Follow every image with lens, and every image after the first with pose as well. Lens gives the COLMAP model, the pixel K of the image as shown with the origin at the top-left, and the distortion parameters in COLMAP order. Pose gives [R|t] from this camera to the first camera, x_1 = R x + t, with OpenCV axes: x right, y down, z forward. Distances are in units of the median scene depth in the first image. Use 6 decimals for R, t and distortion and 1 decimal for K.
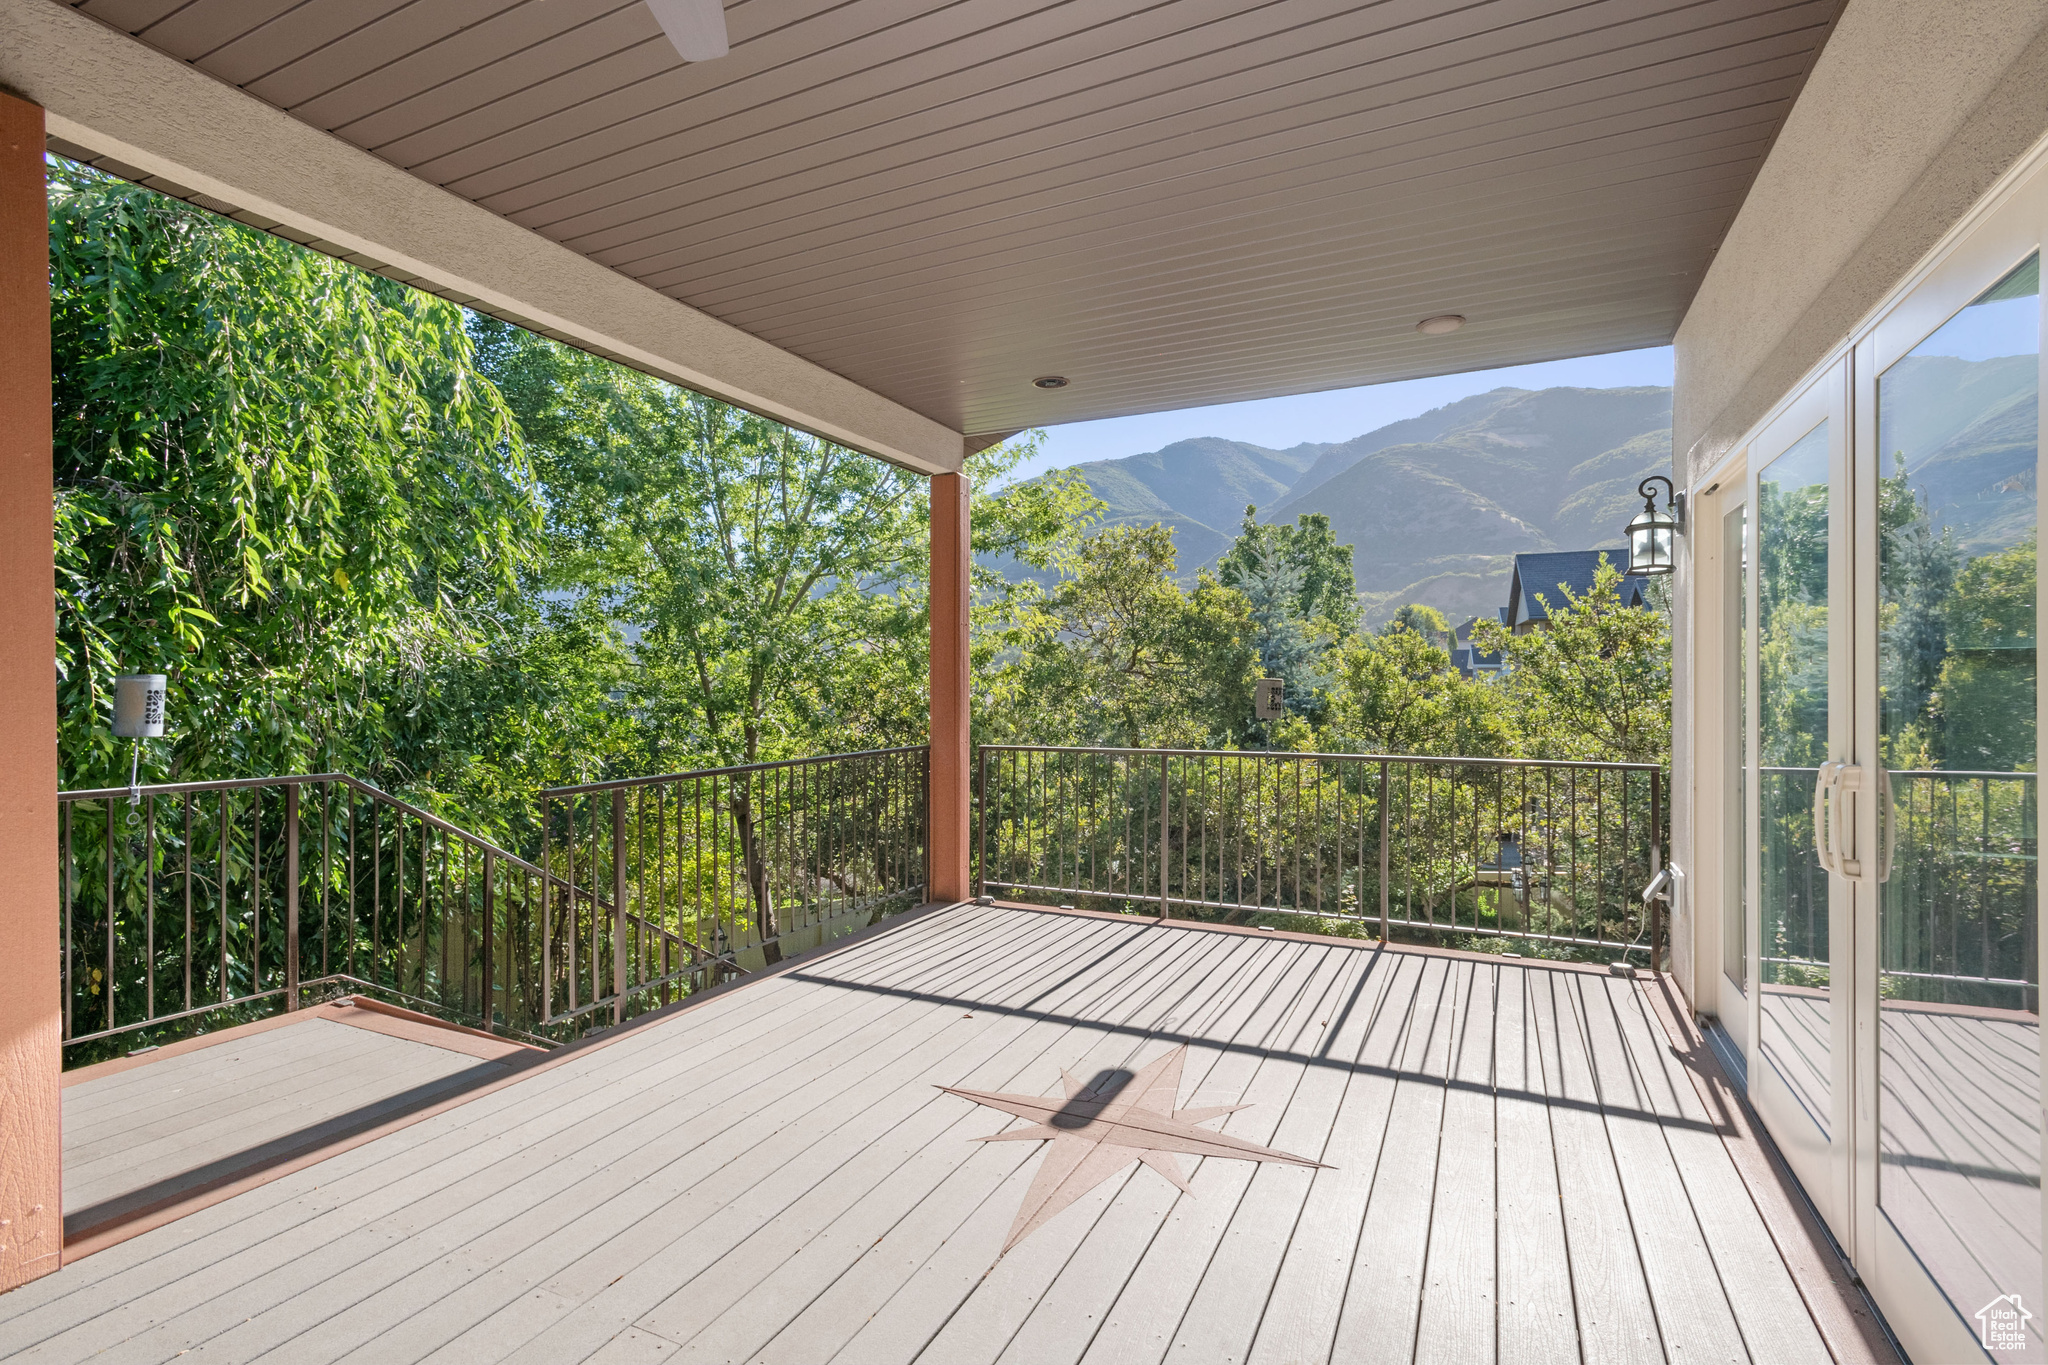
lens RADIAL K [[970.9, 0, 1028.4], [0, 970.9, 680.8], [0, 0, 1]] dist [-0.000878, 0.006320]
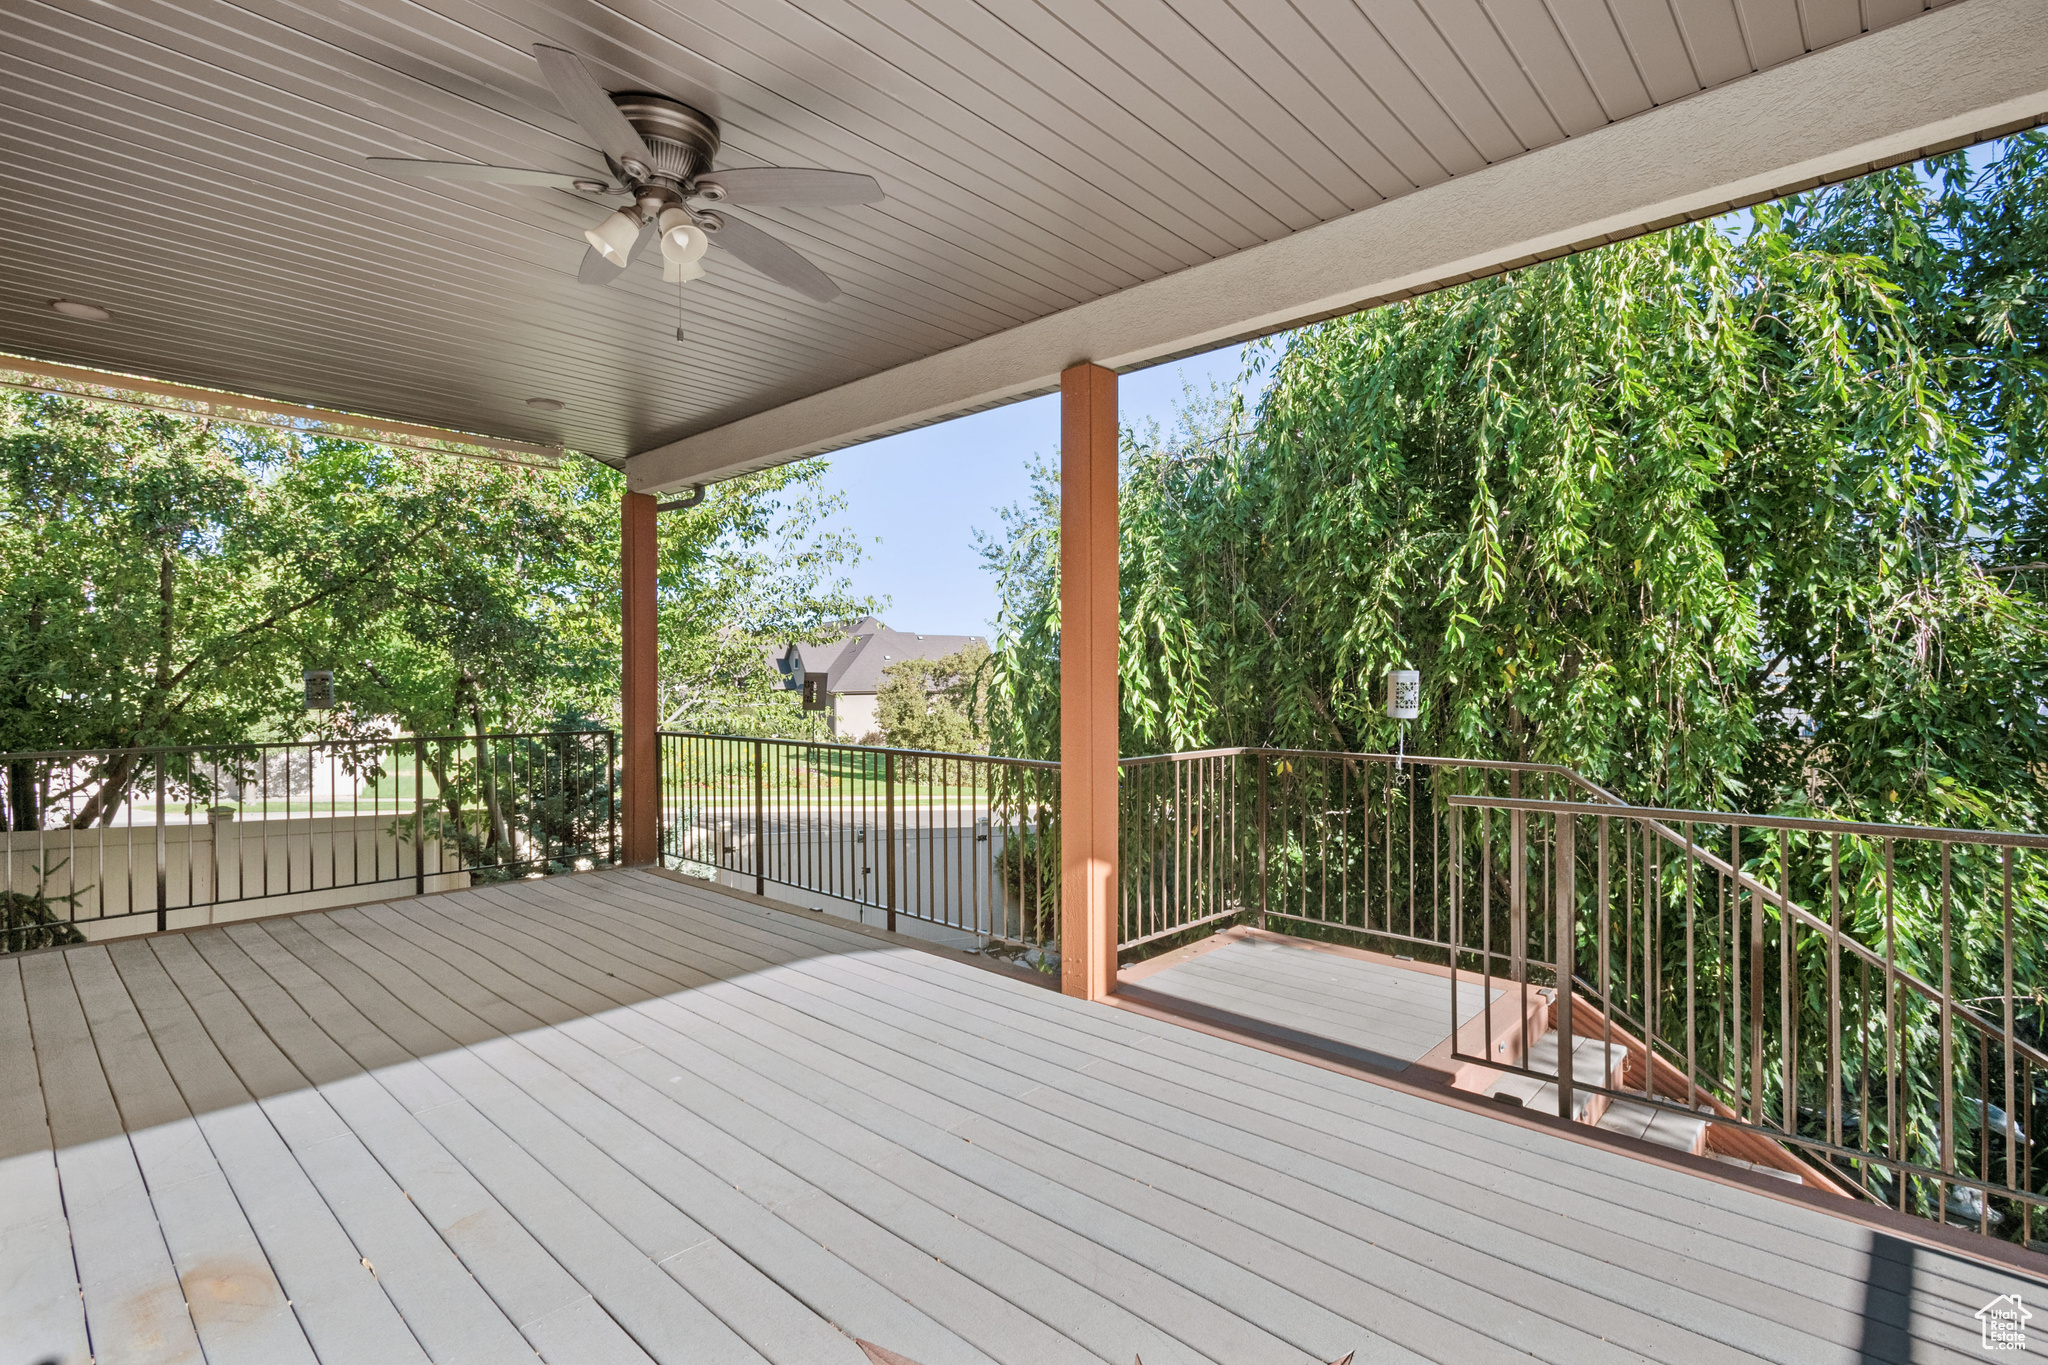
lens RADIAL K [[970.9, 0, 1028.4], [0, 970.9, 680.8], [0, 0, 1]] dist [-0.000878, 0.006320]
pose [[-0.289361, 0.004604, -0.957209, 0.448396], [0.003789, 0.999986, 0.003665, 0.000557], [0.957213, -0.002566, -0.289374, 0.825483]]
